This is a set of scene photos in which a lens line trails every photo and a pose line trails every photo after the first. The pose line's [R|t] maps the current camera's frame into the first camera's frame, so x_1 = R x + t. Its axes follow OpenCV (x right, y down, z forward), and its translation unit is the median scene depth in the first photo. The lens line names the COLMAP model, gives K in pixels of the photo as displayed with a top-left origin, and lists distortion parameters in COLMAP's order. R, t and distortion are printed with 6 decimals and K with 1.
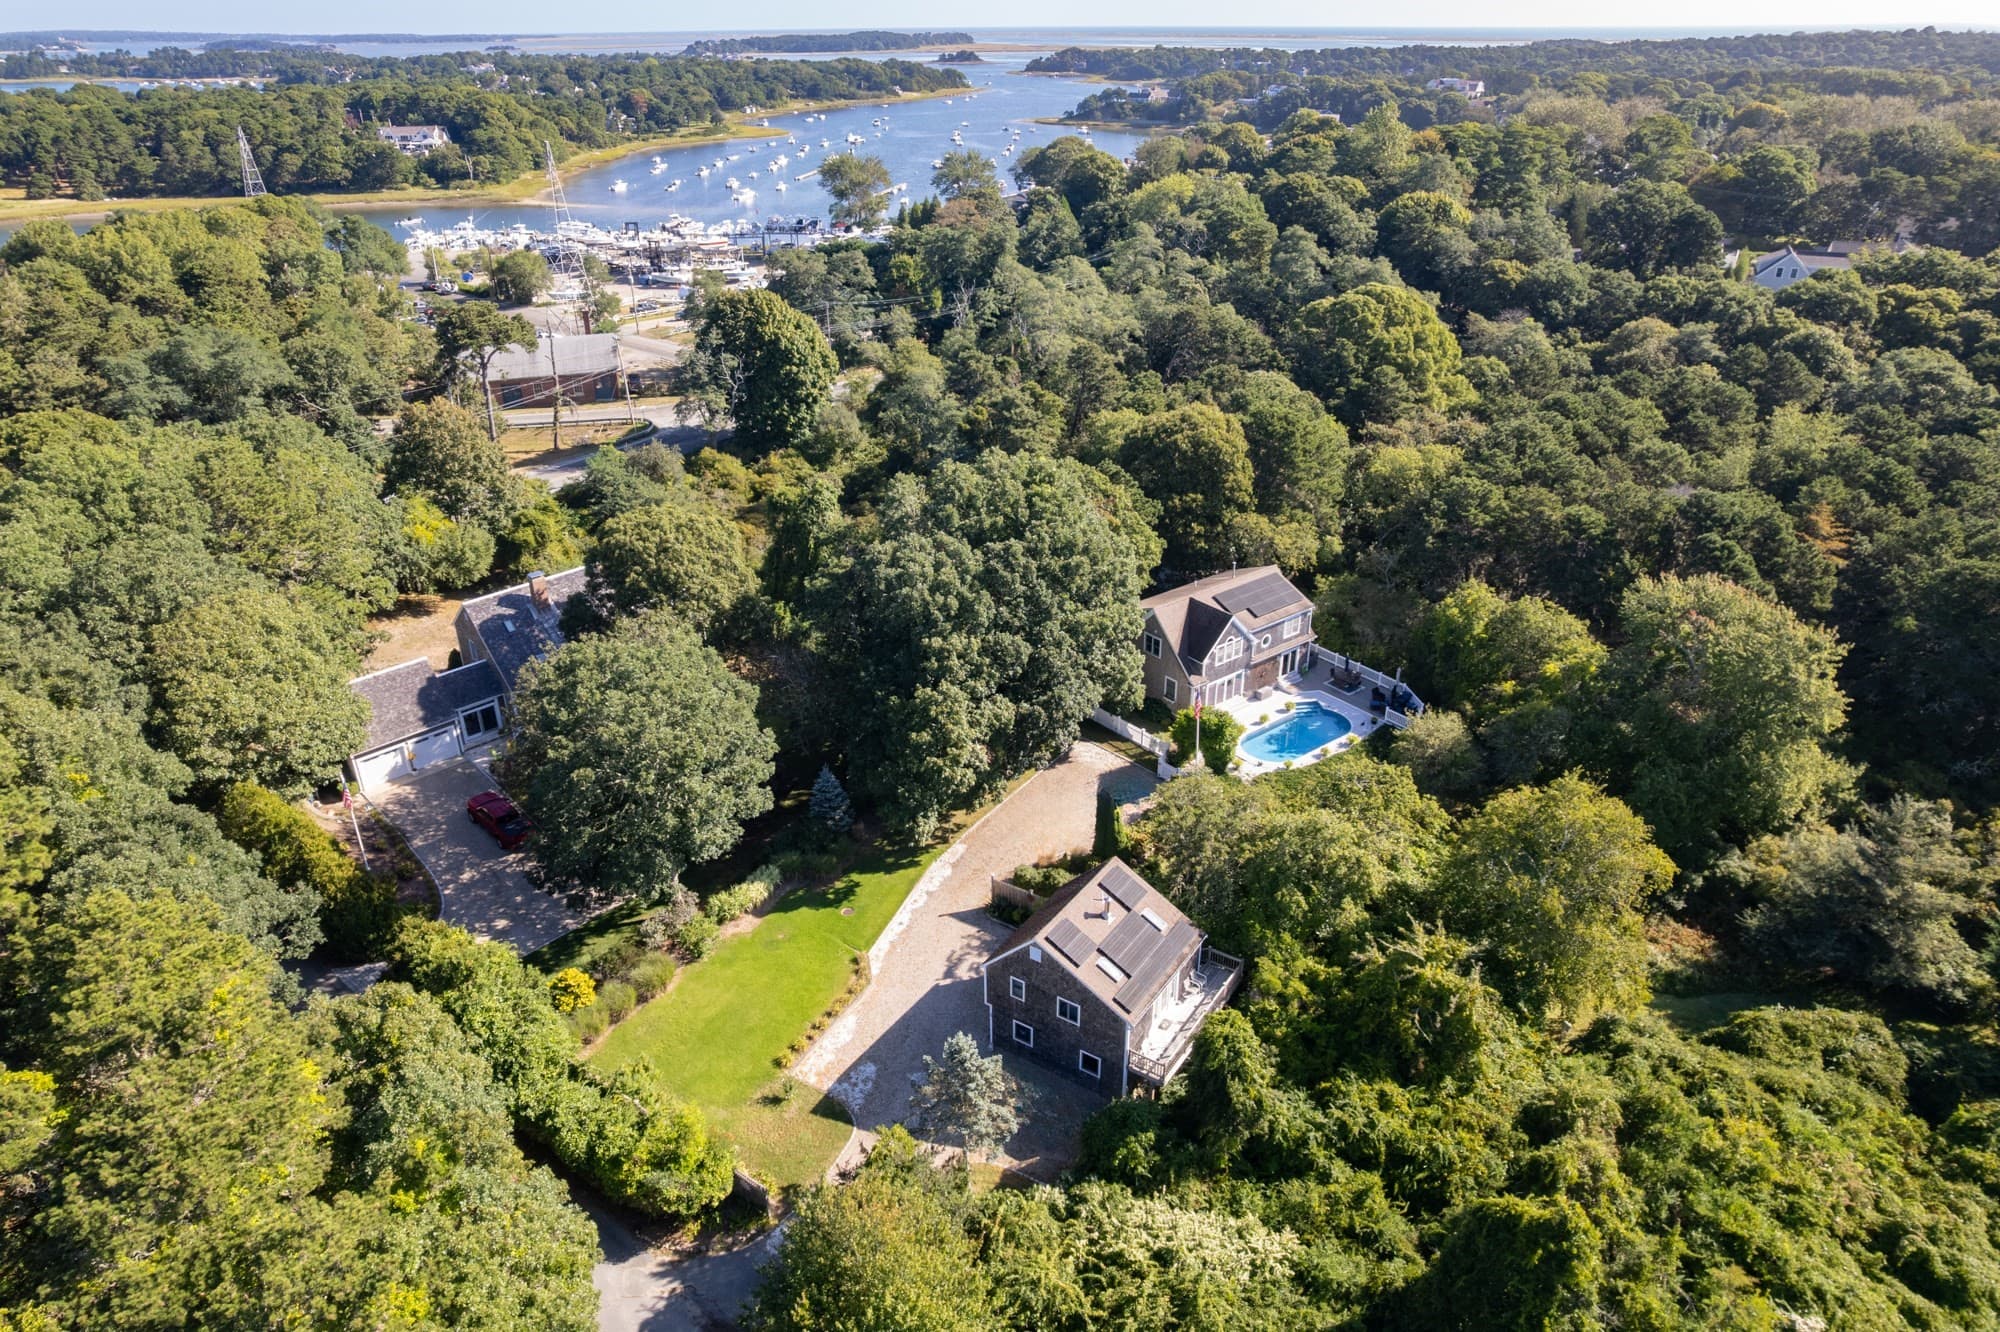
lens RADIAL K [[1270.2, 0, 1000.0], [0, 1270.2, 666.0], [0, 0, 1]] dist [-0.073735, 0.070843]
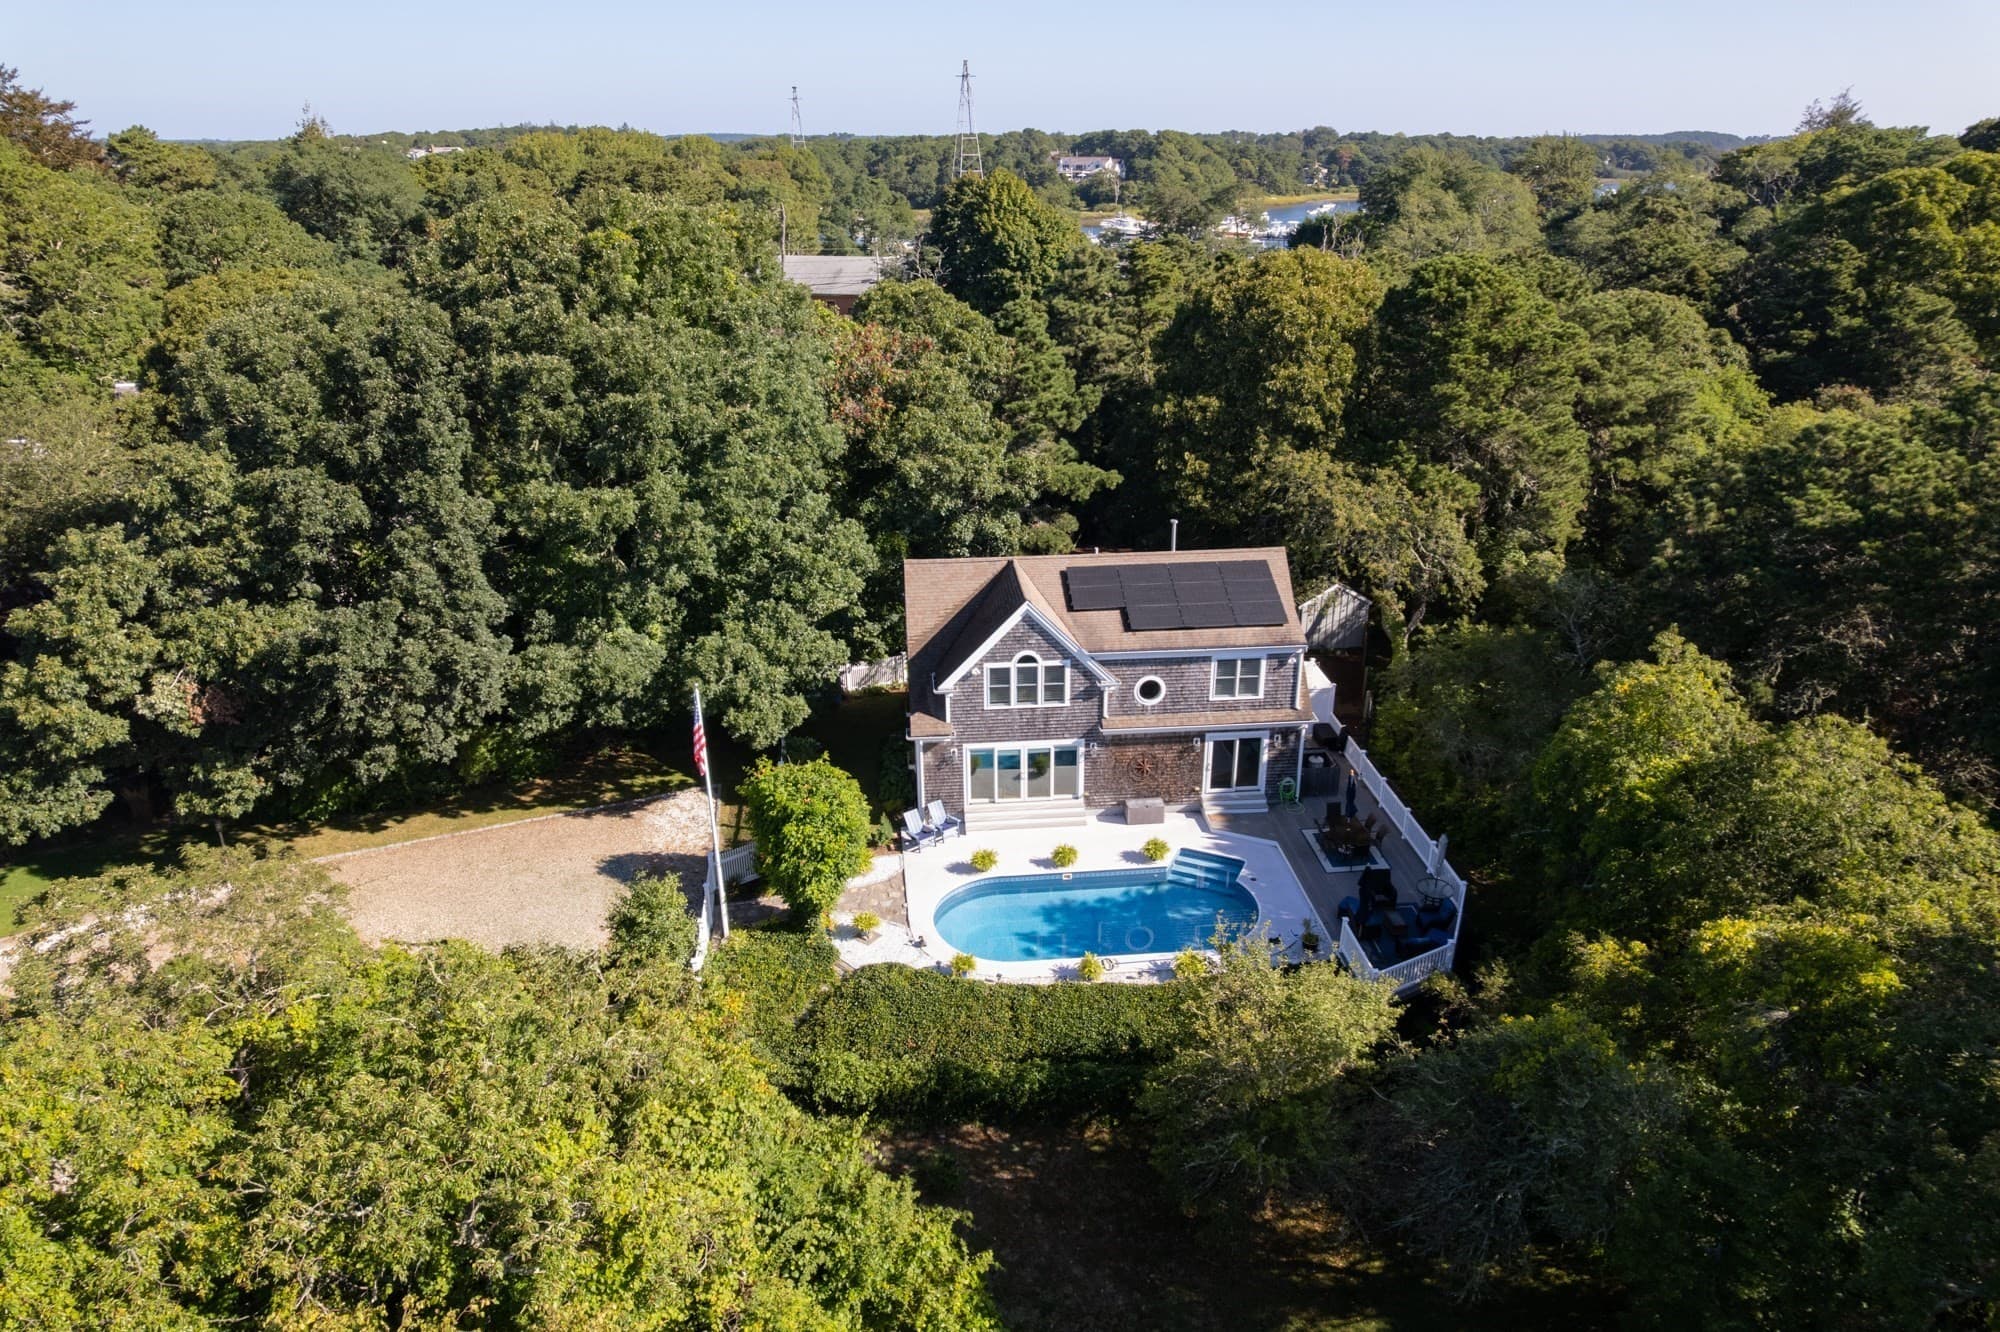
lens RADIAL K [[1278.8, 0, 1000.0], [0, 1278.8, 666.0], [0, 0, 1]] dist [-0.072728, 0.070823]
pose [[0.842115, 0.210530, -0.496507, 0.326676], [-0.245649, 0.969343, -0.005616, -0.011032], [0.480103, 0.126696, 0.868014, 0.504758]]
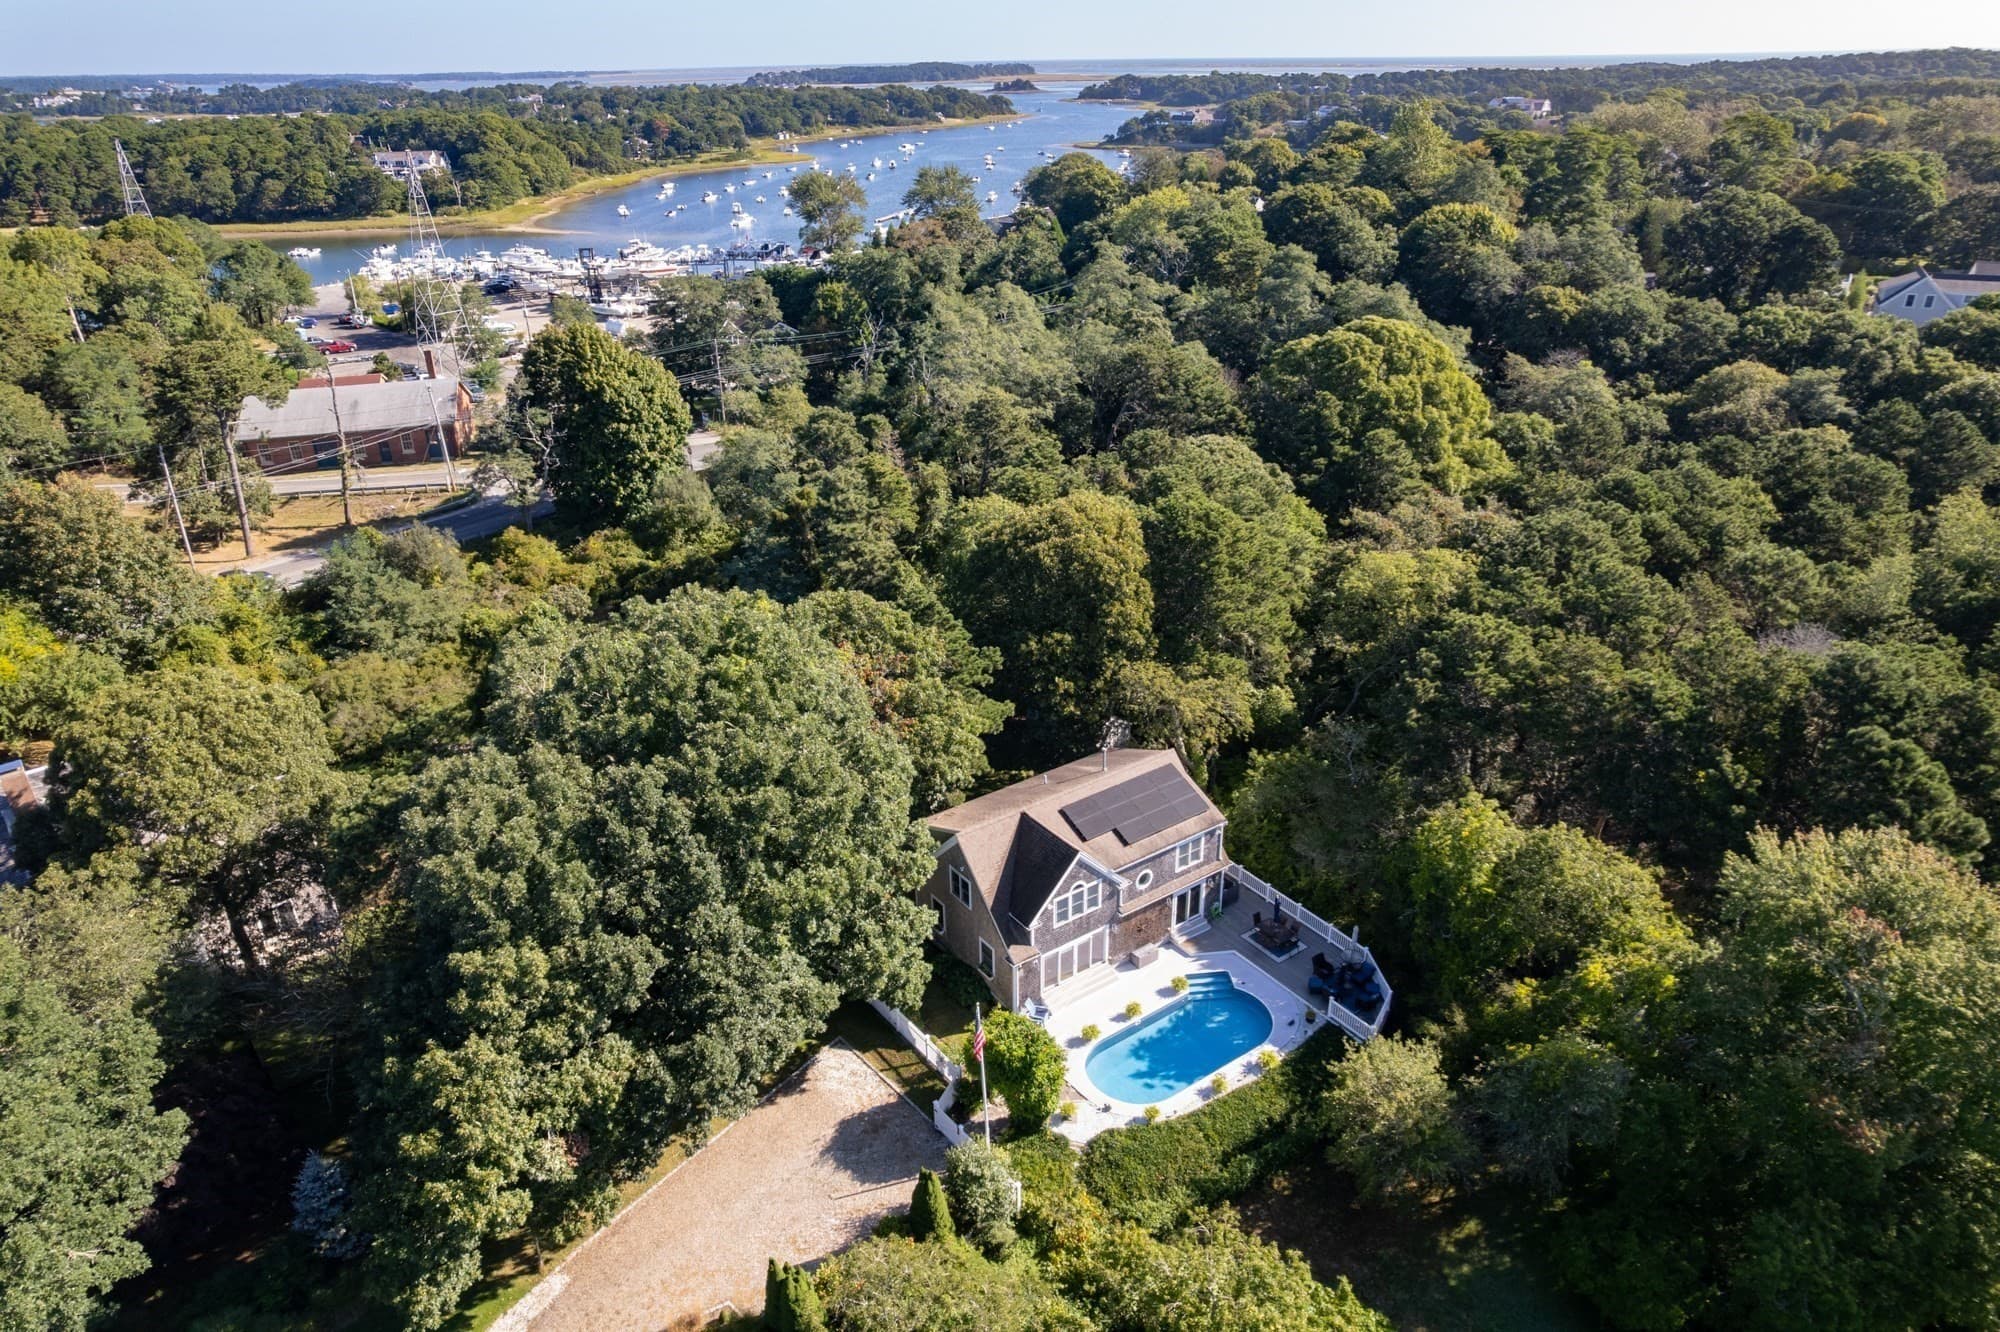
lens RADIAL K [[1278.8, 0, 1000.0], [0, 1278.8, 666.0], [0, 0, 1]] dist [-0.072728, 0.070823]
pose [[0.998883, 0.012176, -0.045650, 0.141198], [-0.013265, 0.999633, -0.023617, -0.094632], [0.045345, 0.024196, 0.998678, 0.301834]]
